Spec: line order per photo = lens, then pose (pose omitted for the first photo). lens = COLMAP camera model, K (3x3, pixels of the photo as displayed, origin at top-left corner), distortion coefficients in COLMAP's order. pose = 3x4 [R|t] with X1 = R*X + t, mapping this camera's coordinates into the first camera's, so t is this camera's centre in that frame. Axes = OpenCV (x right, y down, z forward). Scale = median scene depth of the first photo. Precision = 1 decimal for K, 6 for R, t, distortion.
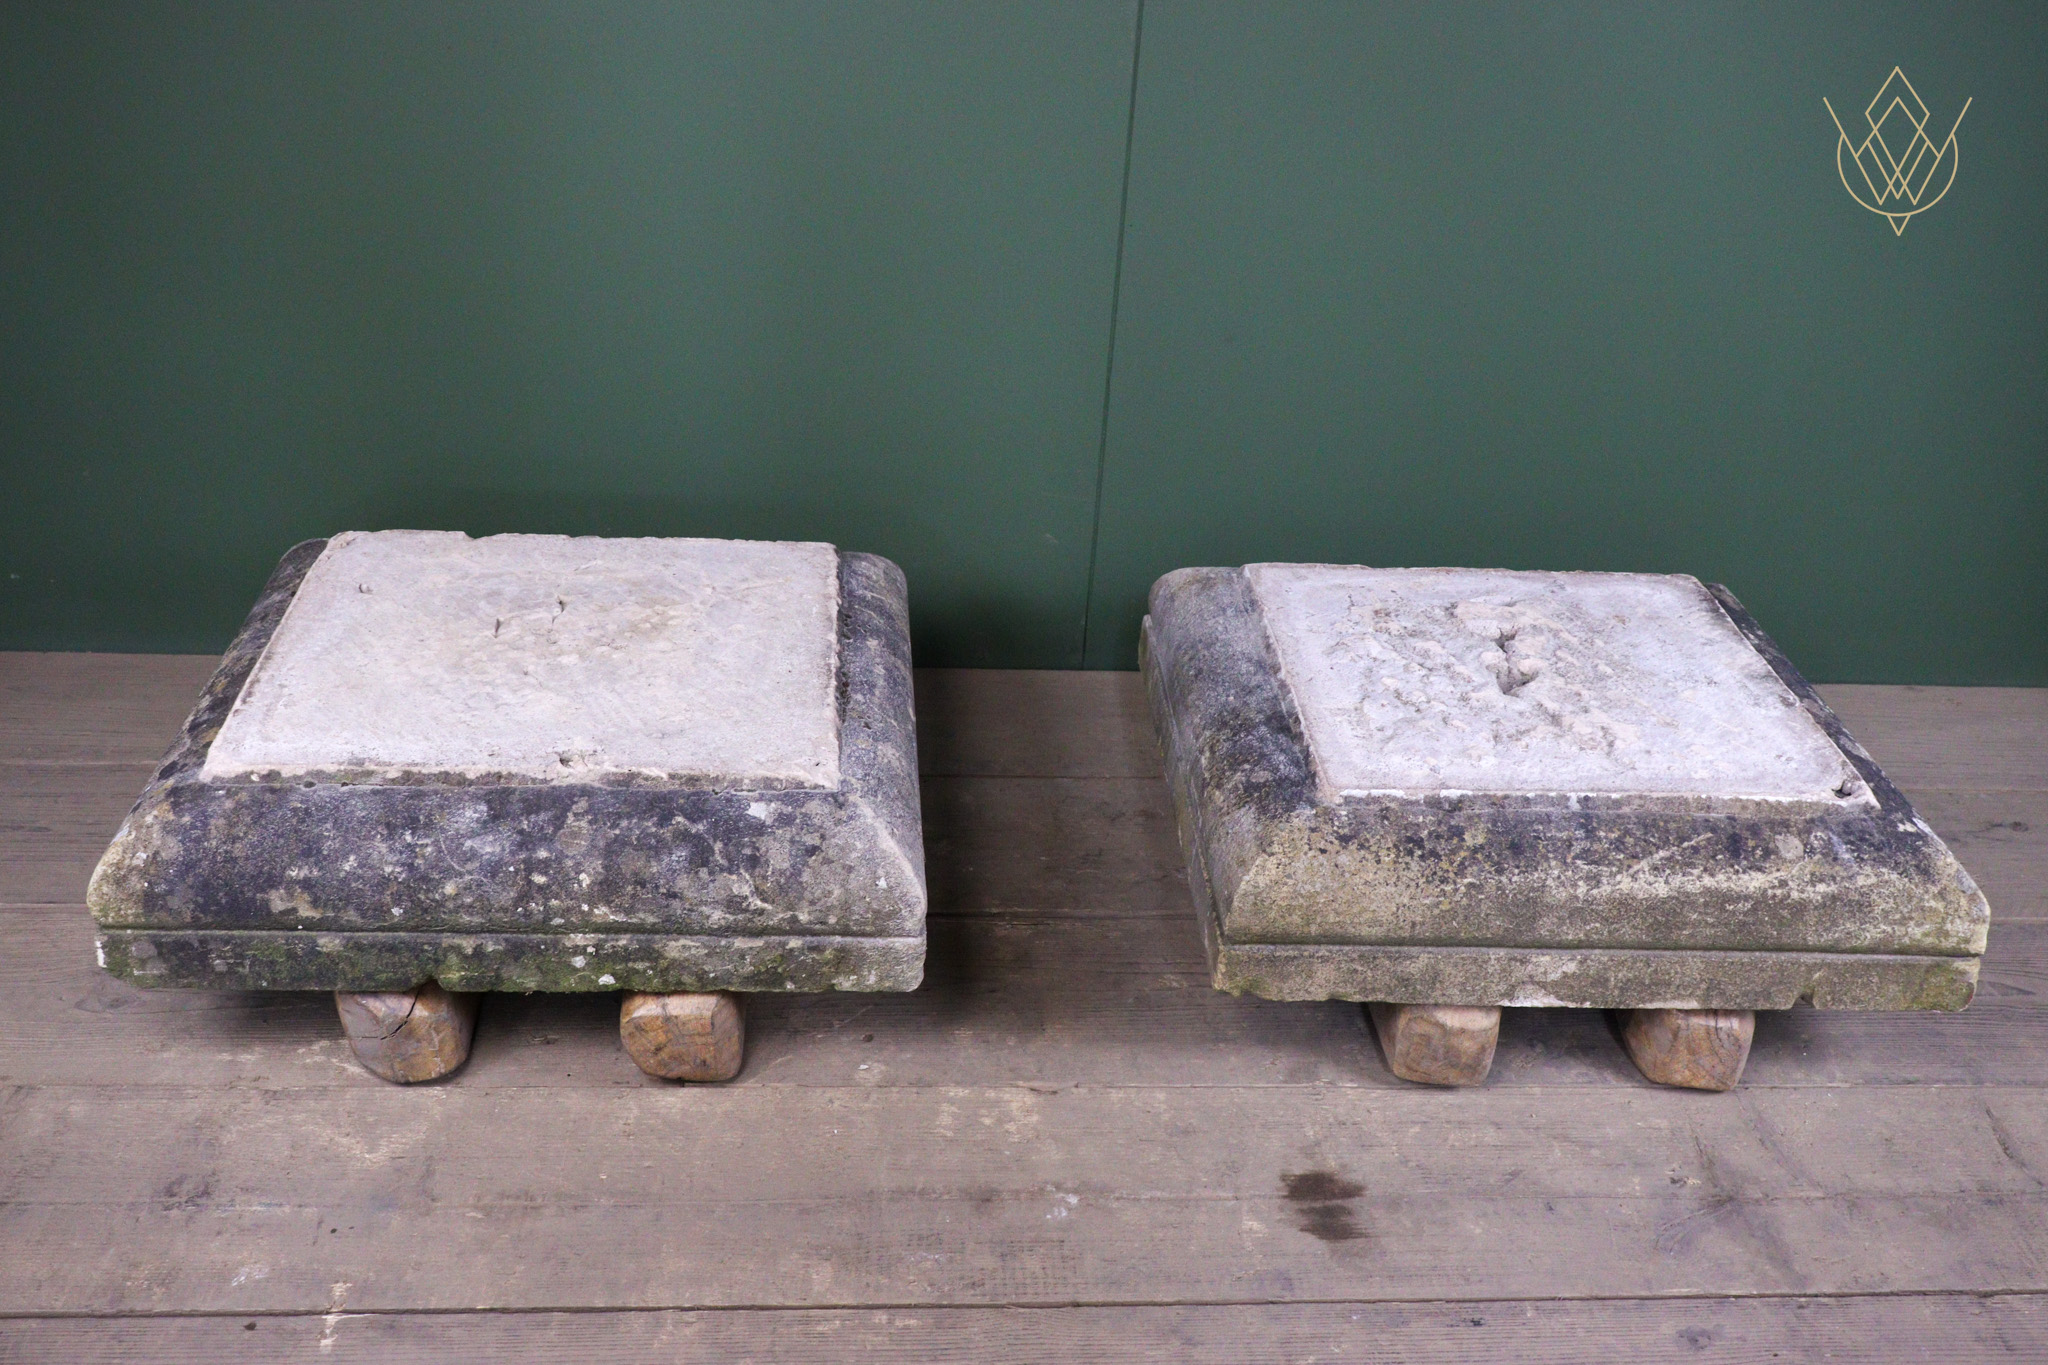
lens RADIAL K [[1841.5, 0, 1029.2], [0, 1841.5, 693.7], [0, 0, 1]] dist [0.002055, -0.003118]
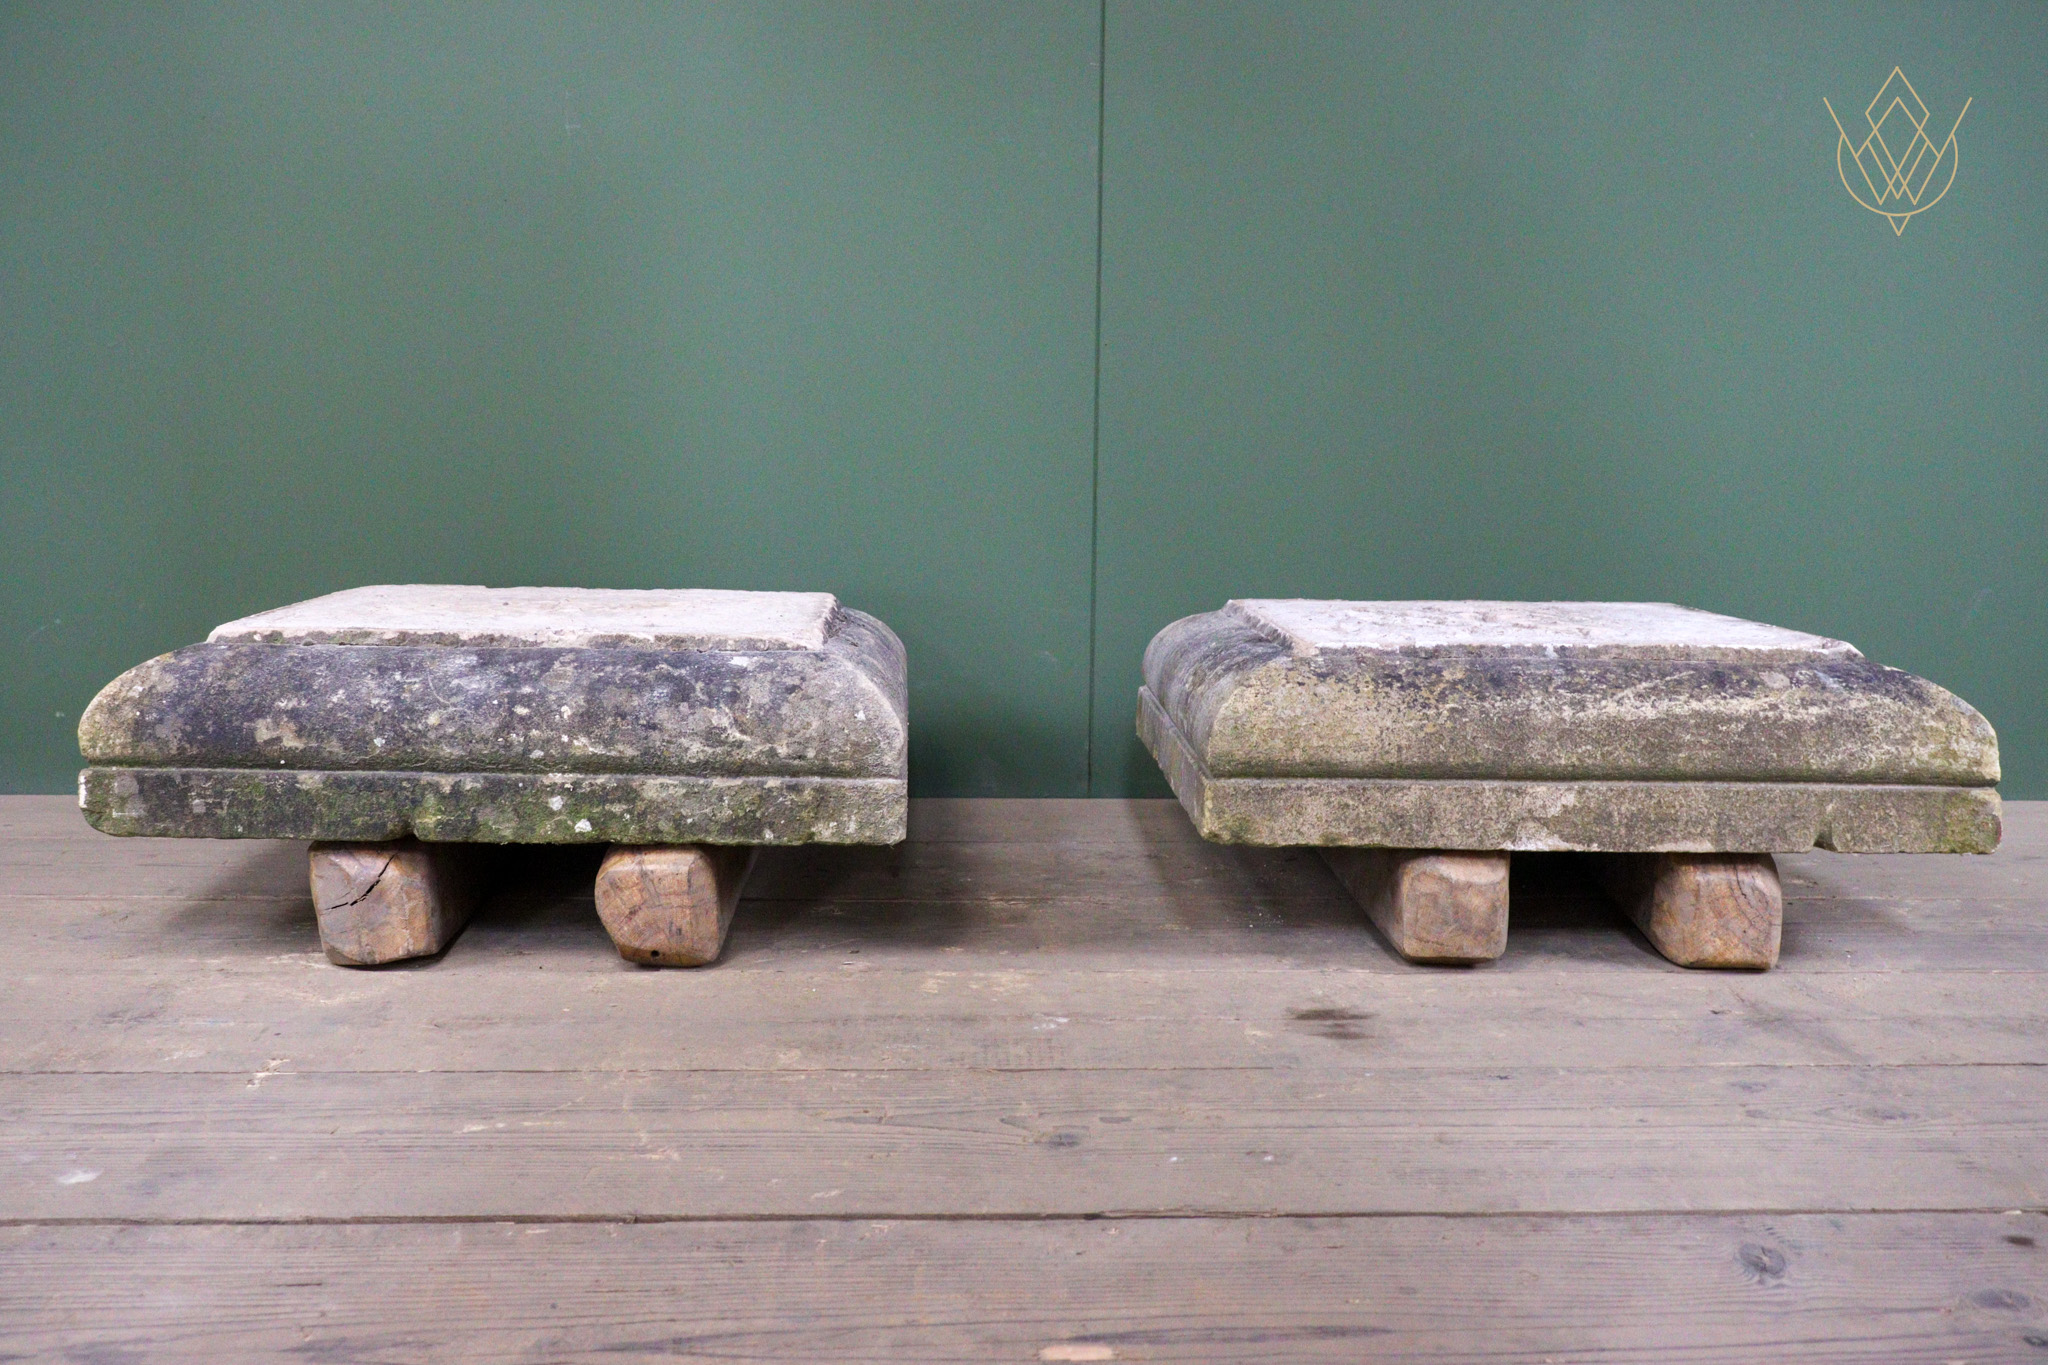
lens RADIAL K [[1841.5, 0, 1030.2], [0, 1841.5, 694.8], [0, 0, 1]] dist [0.002055, -0.003118]
pose [[0.998608, -0.045204, -0.027184, 0.039571], [0.031386, 0.923401, -0.382551, 0.471118], [0.042395, 0.381165, 0.923534, 0.070999]]
